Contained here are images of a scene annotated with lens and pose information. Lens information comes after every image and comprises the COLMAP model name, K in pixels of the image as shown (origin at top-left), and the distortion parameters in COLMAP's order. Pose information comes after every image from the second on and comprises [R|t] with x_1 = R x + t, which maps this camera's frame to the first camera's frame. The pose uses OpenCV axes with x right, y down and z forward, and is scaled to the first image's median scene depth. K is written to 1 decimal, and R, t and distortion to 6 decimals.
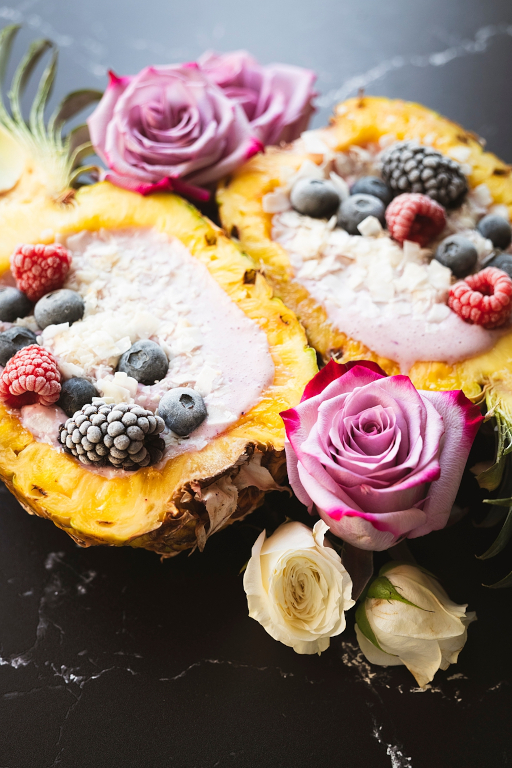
lens RADIAL K [[1115.3, 0, 256.7], [0, 1115.3, 383.8], [0, 0, 1]] dist [0.028713, 0.000000]
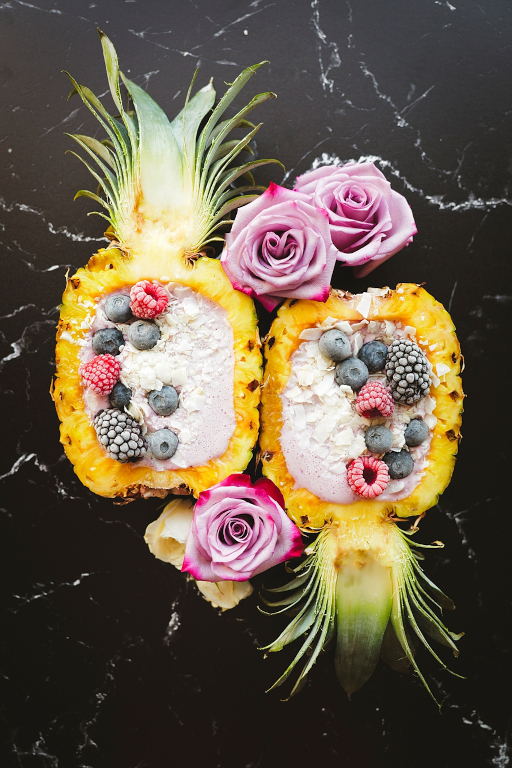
lens RADIAL K [[639.0, 0, 255.1], [0, 639.0, 383.3], [0, 0, 1]] dist [0.011704, 0.001423]
pose [[0.814665, 0.579406, 0.024710, -0.028303], [-0.492491, 0.668703, 0.557036, -0.595680], [0.306226, -0.465966, 0.830121, 0.256311]]
